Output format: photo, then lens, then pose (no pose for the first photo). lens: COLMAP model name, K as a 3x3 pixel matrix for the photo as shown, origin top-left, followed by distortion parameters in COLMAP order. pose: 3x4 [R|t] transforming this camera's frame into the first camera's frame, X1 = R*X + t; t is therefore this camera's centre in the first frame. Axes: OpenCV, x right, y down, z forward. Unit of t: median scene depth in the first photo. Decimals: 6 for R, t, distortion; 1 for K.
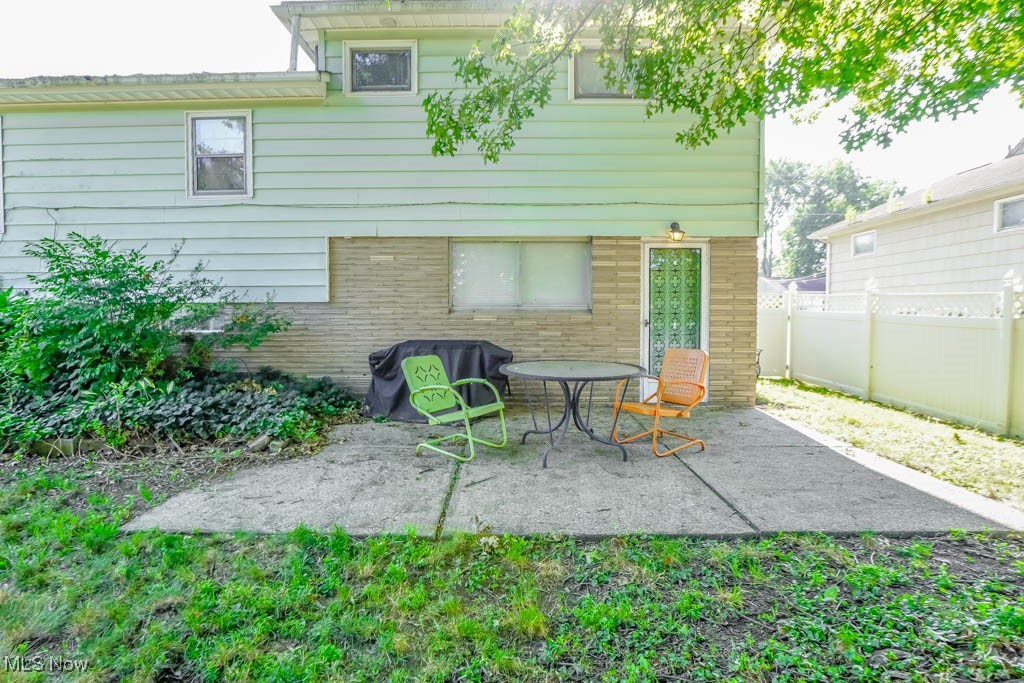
lens RADIAL K [[512.5, 0, 512.0], [0, 512.5, 341.5], [0, 0, 1]] dist [-0.047851, 0.015258]
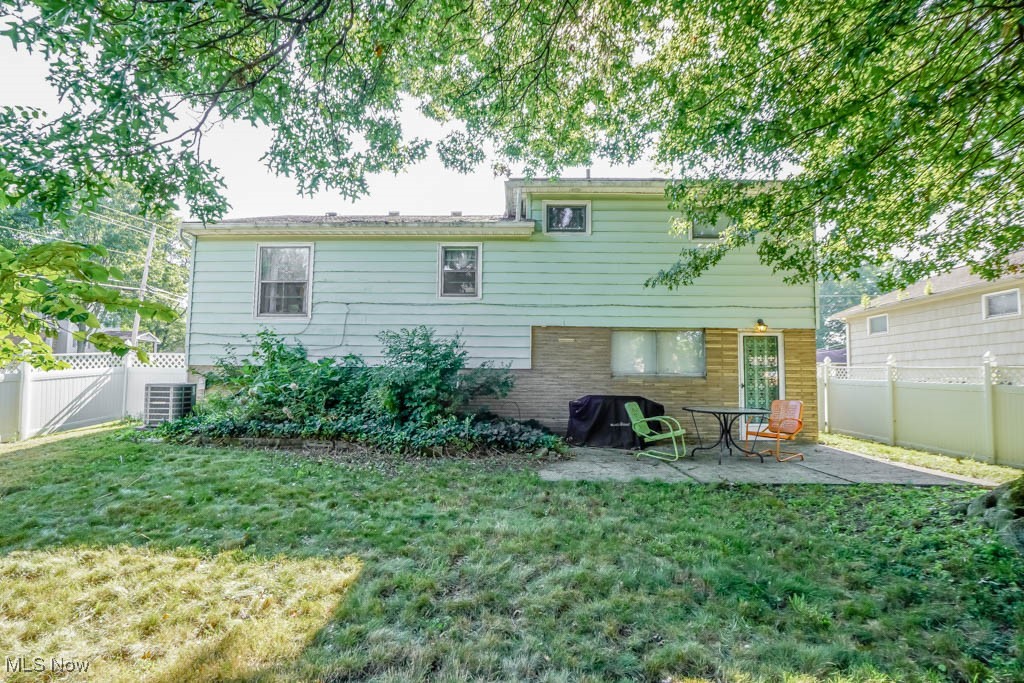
lens RADIAL K [[518.3, 0, 508.3], [0, 518.3, 352.7], [0, 0, 1]] dist [-0.022811, 0.000524]
pose [[0.999908, 0.011634, -0.006981, -0.414872], [-0.012327, 0.993945, -0.109182, 0.041394], [0.005669, 0.109258, 0.993997, -0.514374]]
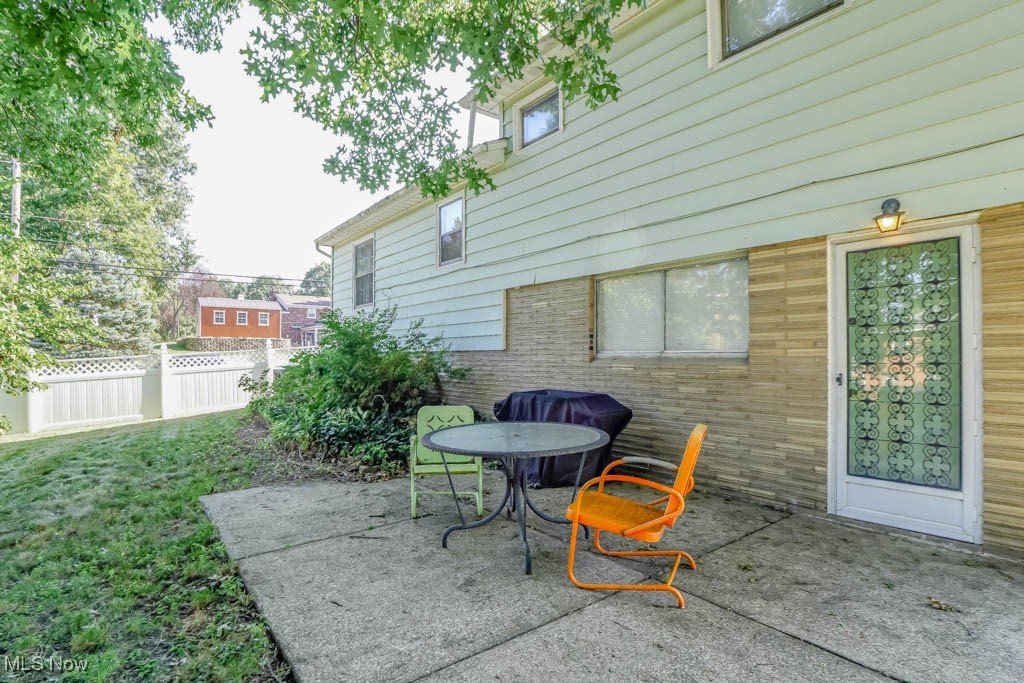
lens RADIAL K [[518.3, 0, 508.3], [0, 518.3, 352.7], [0, 0, 1]] dist [-0.022811, 0.000524]
pose [[0.616845, -0.006883, -0.787055, 0.497922], [-0.046304, 0.997912, -0.045018, -0.022960], [0.785721, 0.064213, 0.615239, 0.340525]]
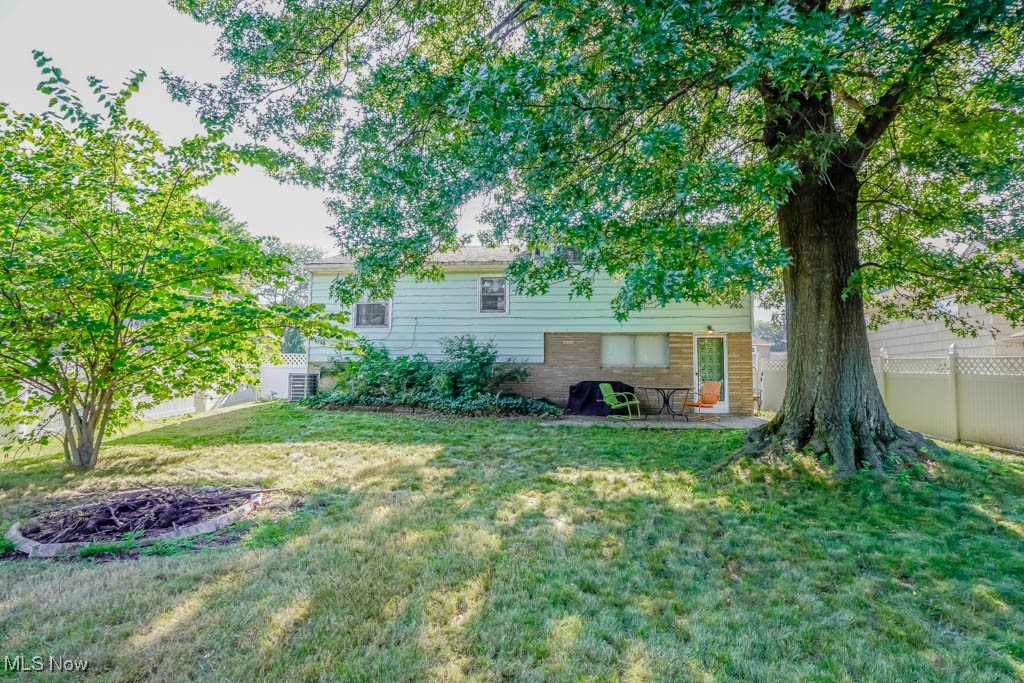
lens RADIAL K [[519.0, 0, 509.8], [0, 519.0, 319.7], [0, 0, 1]] dist [-0.020670, 0.000410]
pose [[0.996365, -0.001187, -0.085181, -0.314575], [-0.013413, 0.985245, -0.170623, 0.115462], [0.084127, 0.171146, 0.981648, -1.160229]]
